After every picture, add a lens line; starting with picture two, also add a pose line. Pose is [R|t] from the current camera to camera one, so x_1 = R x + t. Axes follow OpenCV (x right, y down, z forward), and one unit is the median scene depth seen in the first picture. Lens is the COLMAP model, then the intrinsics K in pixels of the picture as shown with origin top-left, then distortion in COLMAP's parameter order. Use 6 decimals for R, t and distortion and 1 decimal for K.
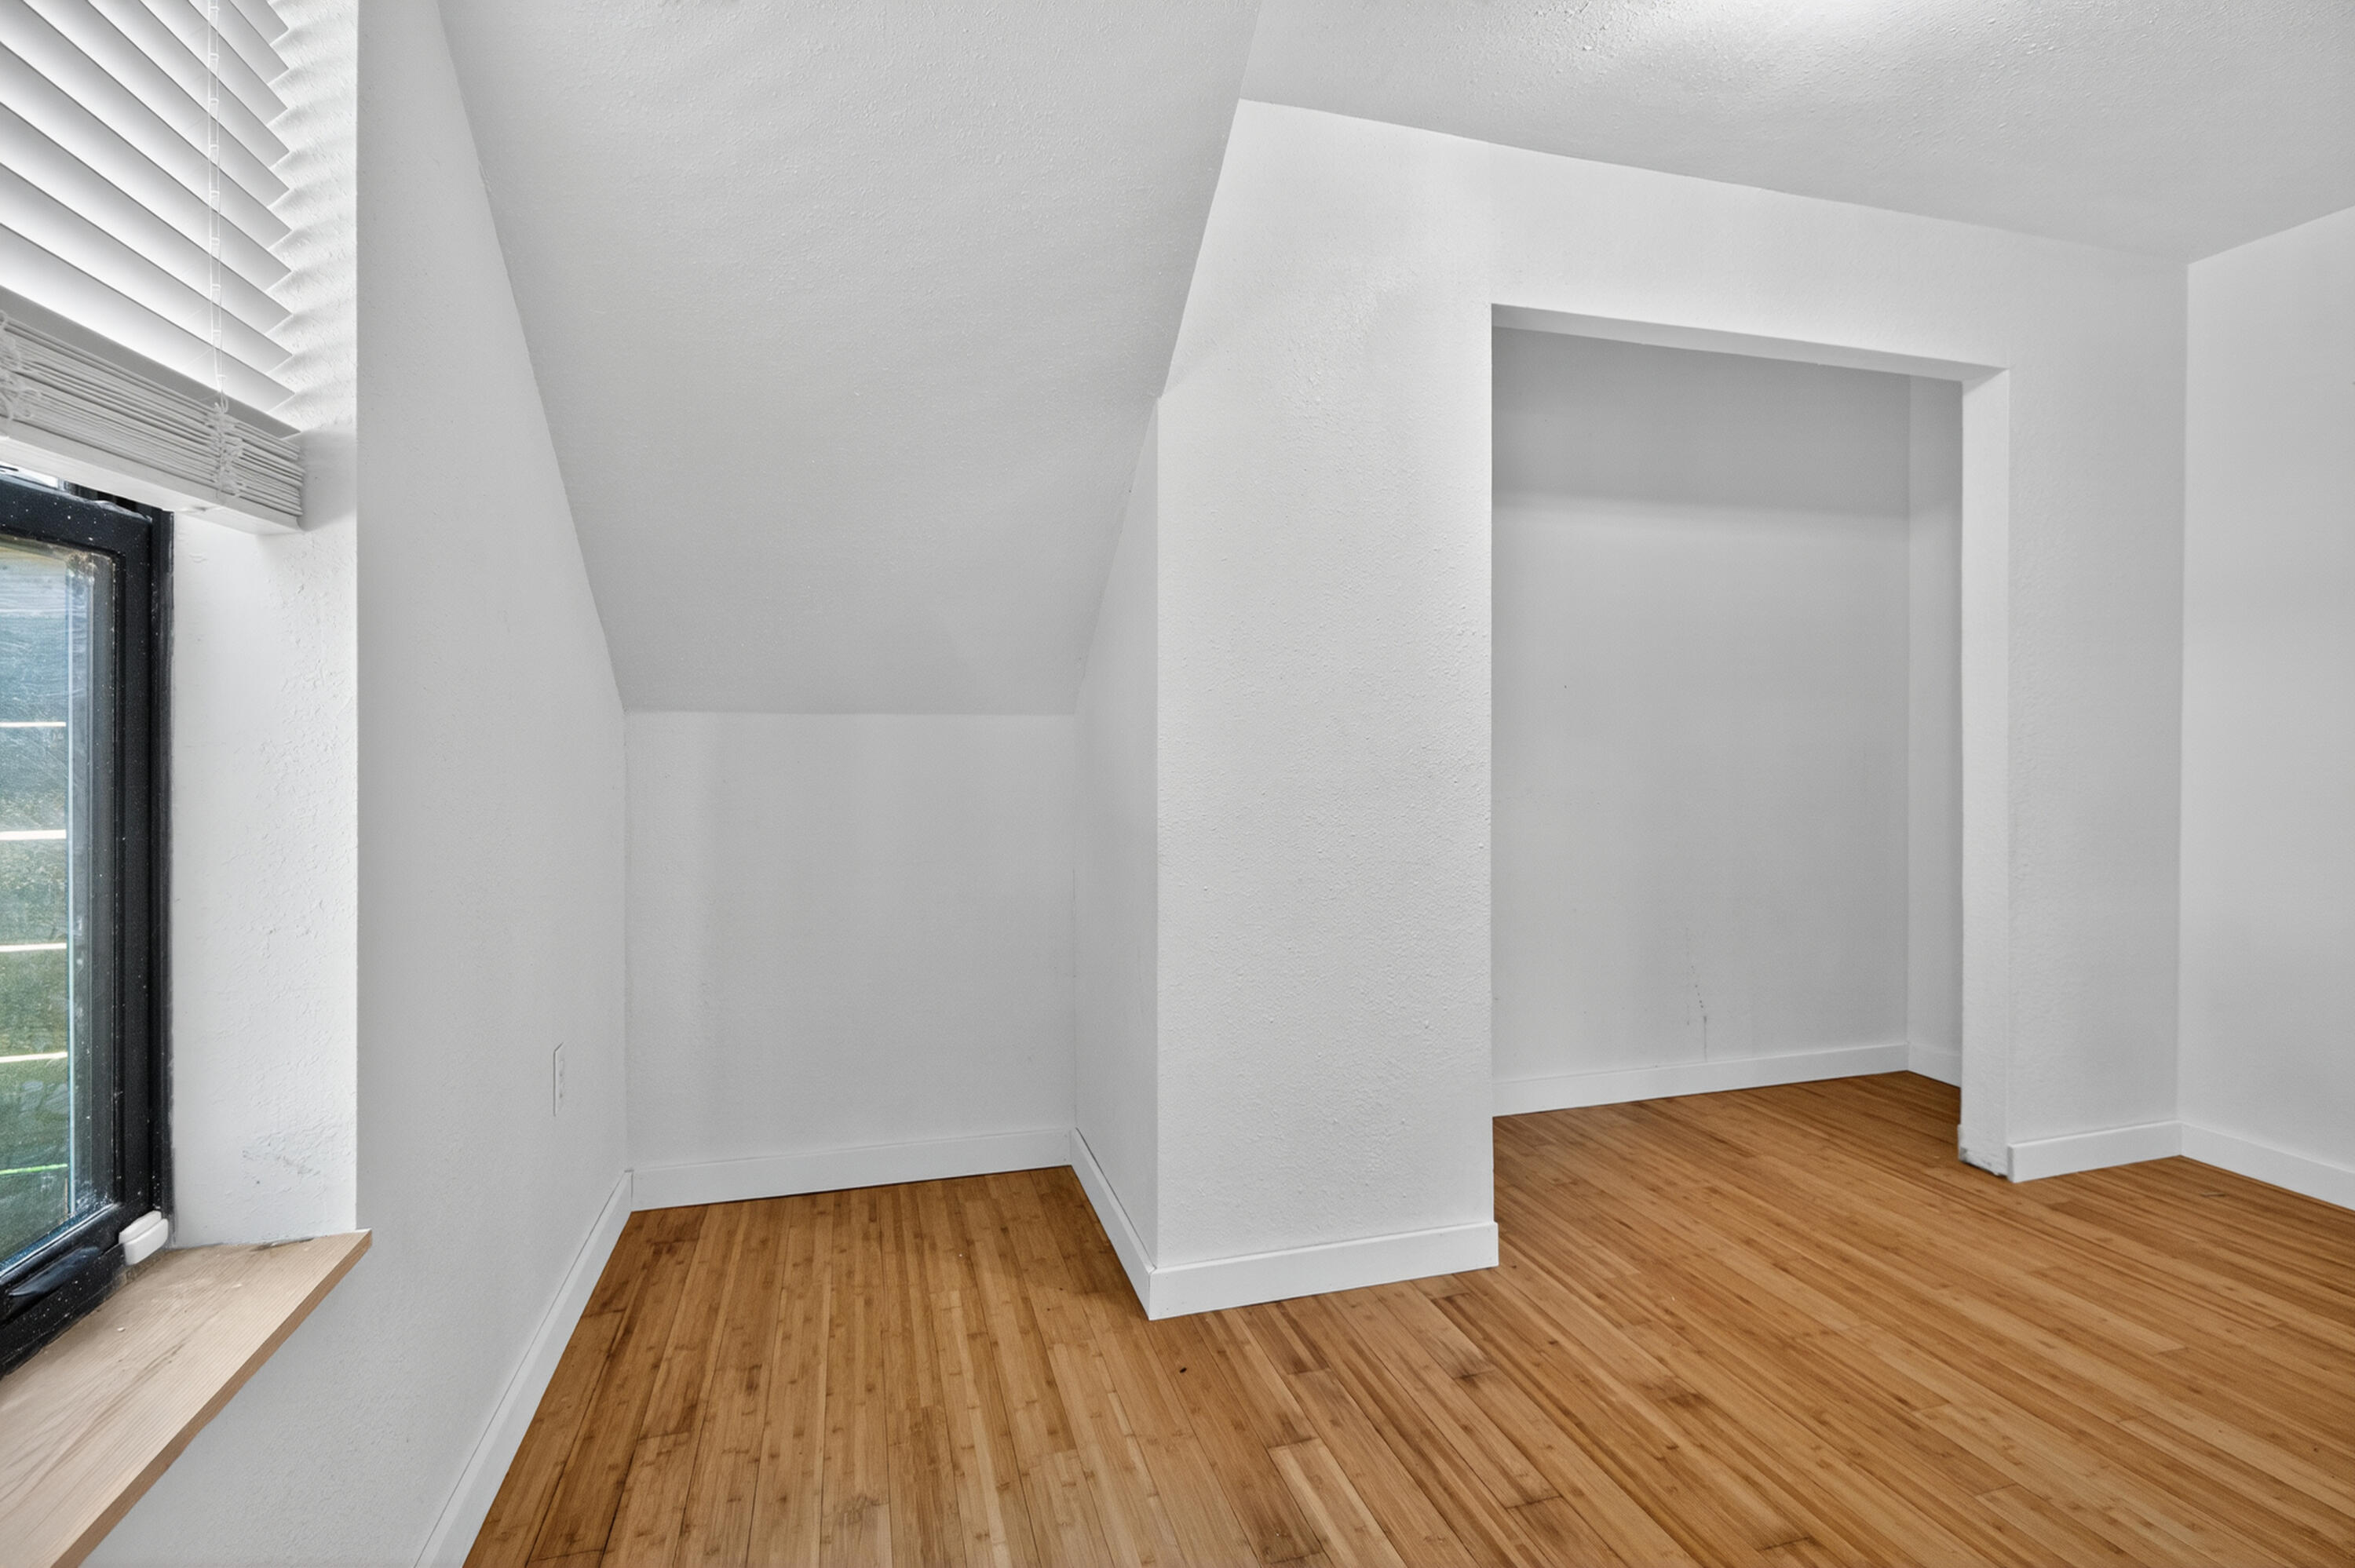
lens RADIAL K [[1082.8, 0, 1204.1], [0, 1082.8, 742.5], [0, 0, 1]] dist [-0.004362, -0.000787]
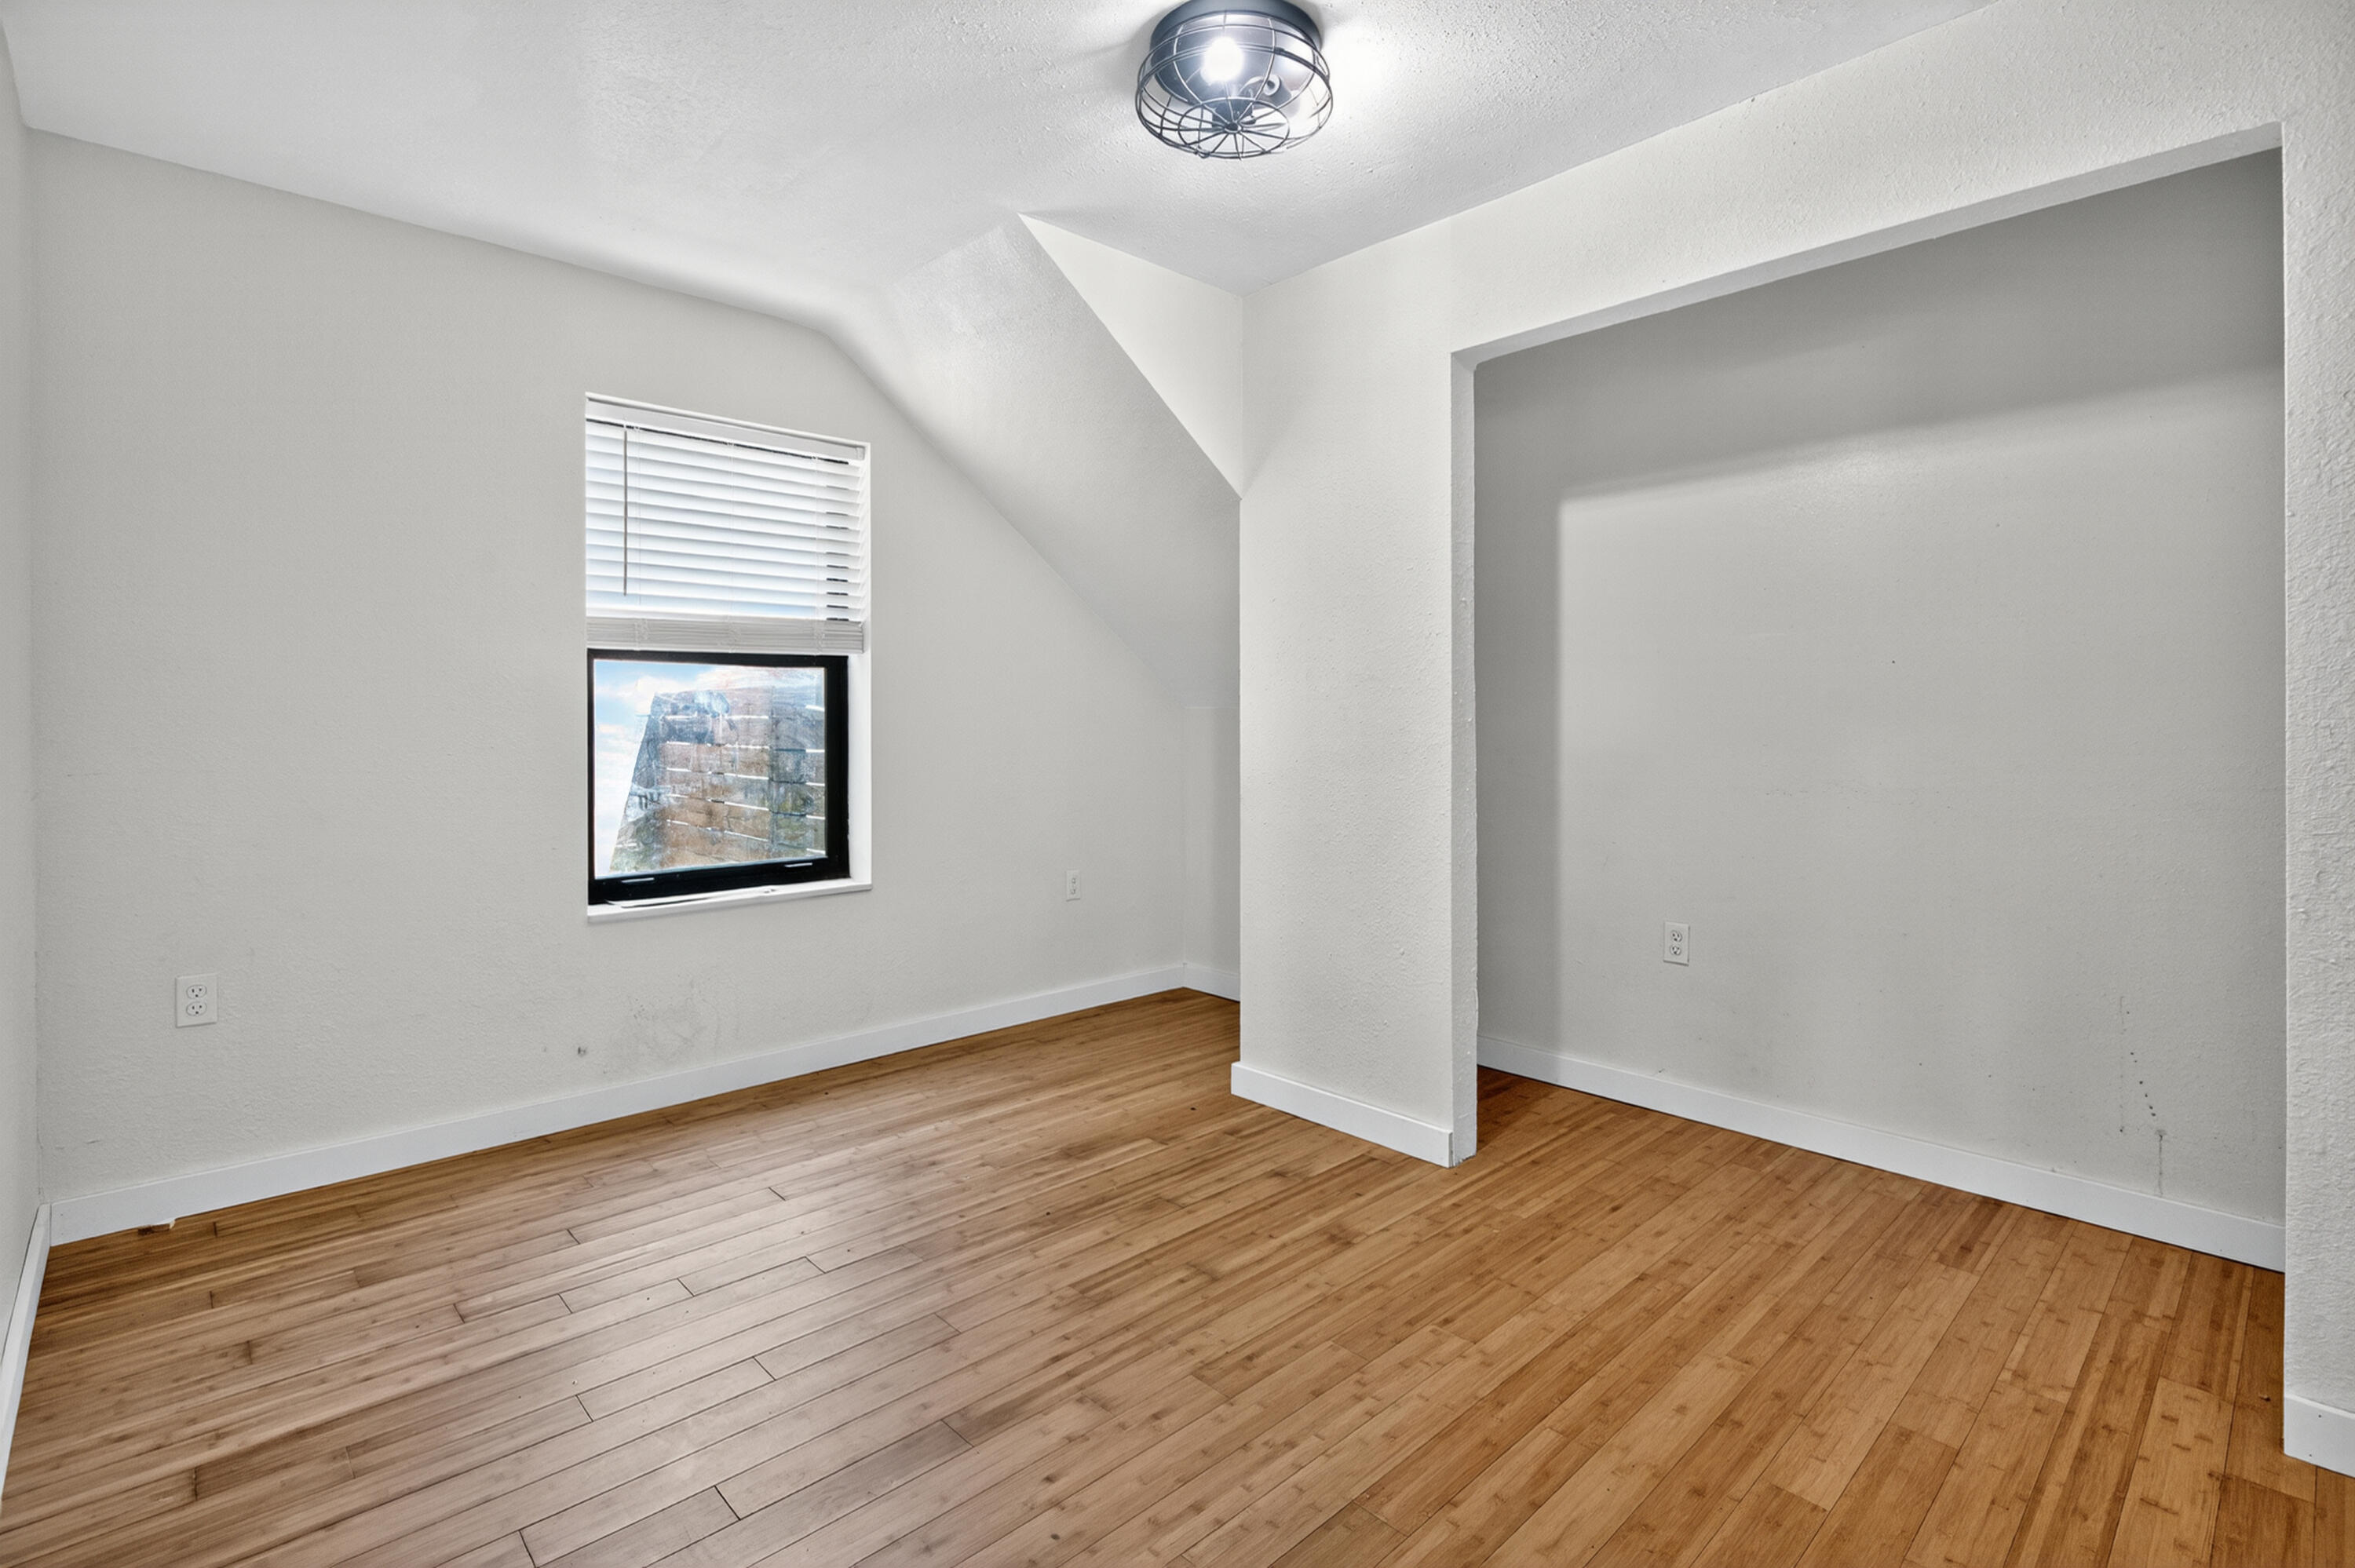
lens RADIAL K [[1082.8, 0, 1186.5], [0, 1082.8, 719.3], [0, 0, 1]] dist [-0.004362, -0.000787]
pose [[0.448792, -0.008687, -0.893594, 1.376217], [-0.008509, 0.999866, -0.013993, 0.012460], [0.893596, 0.013883, 0.448657, 0.234529]]
